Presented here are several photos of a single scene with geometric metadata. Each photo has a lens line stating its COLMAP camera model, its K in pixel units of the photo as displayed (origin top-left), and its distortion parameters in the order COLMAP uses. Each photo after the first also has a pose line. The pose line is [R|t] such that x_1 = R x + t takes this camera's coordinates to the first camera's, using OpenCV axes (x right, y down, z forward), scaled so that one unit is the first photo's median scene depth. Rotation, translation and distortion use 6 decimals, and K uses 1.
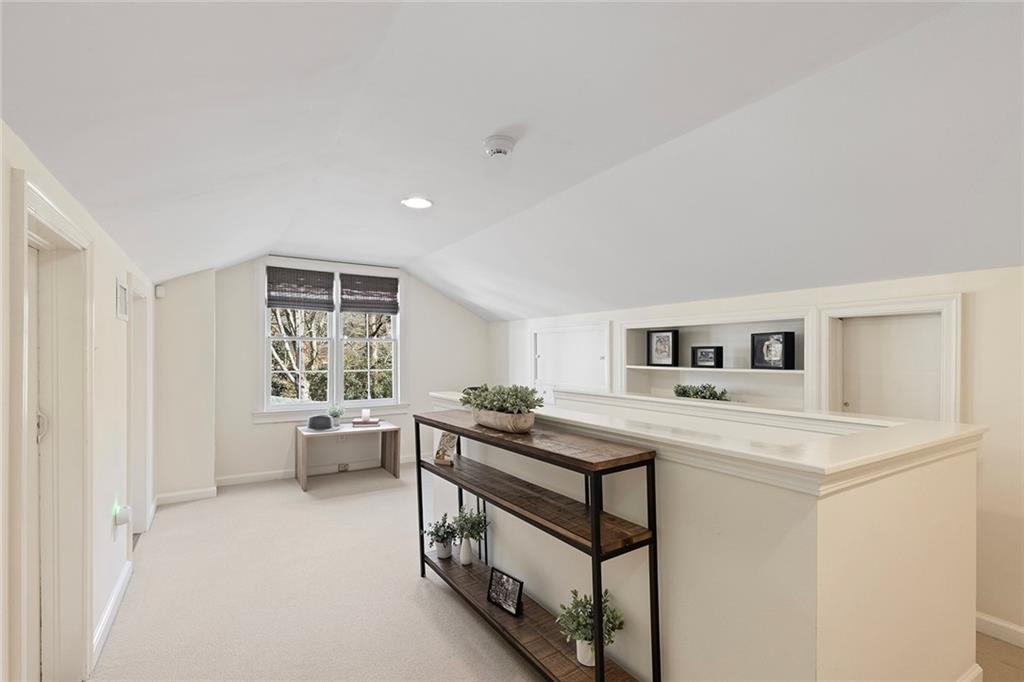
lens RADIAL K [[492.0, 0, 532.8], [0, 492.0, 353.4], [0, 0, 1]] dist [-0.000657, -0.000216]
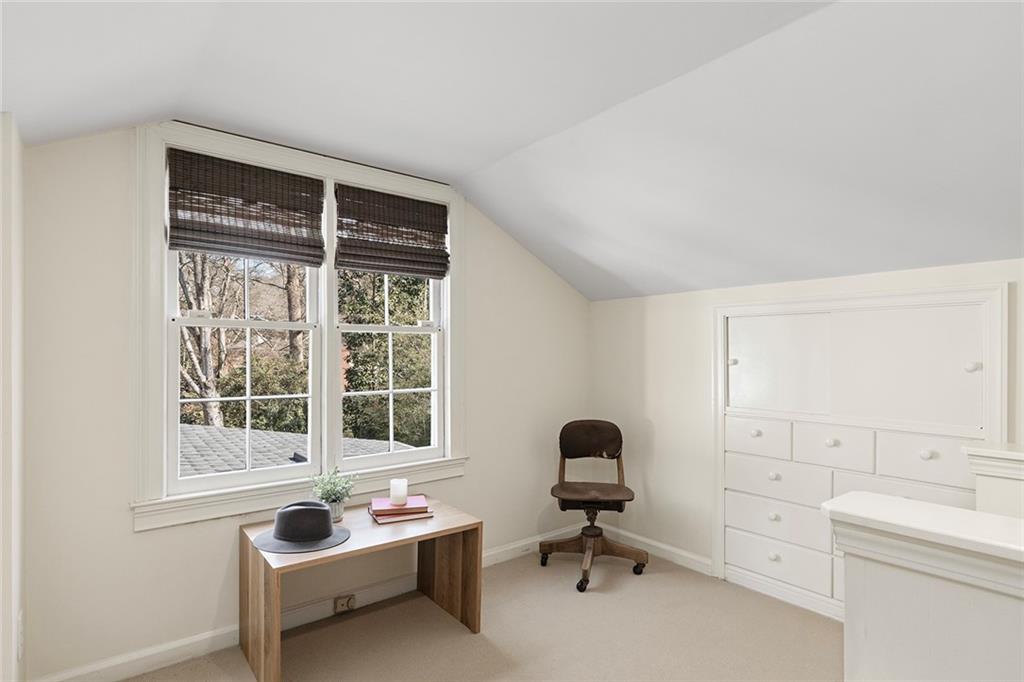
lens RADIAL K [[528.6, 0, 513.7], [0, 528.6, 355.4], [0, 0, 1]] dist [-0.000564, 0.000339]
pose [[0.995503, -0.003920, 0.094650, -0.274776], [0.003595, 0.999987, 0.003597, -0.003121], [-0.094663, -0.003240, 0.995504, 0.494881]]
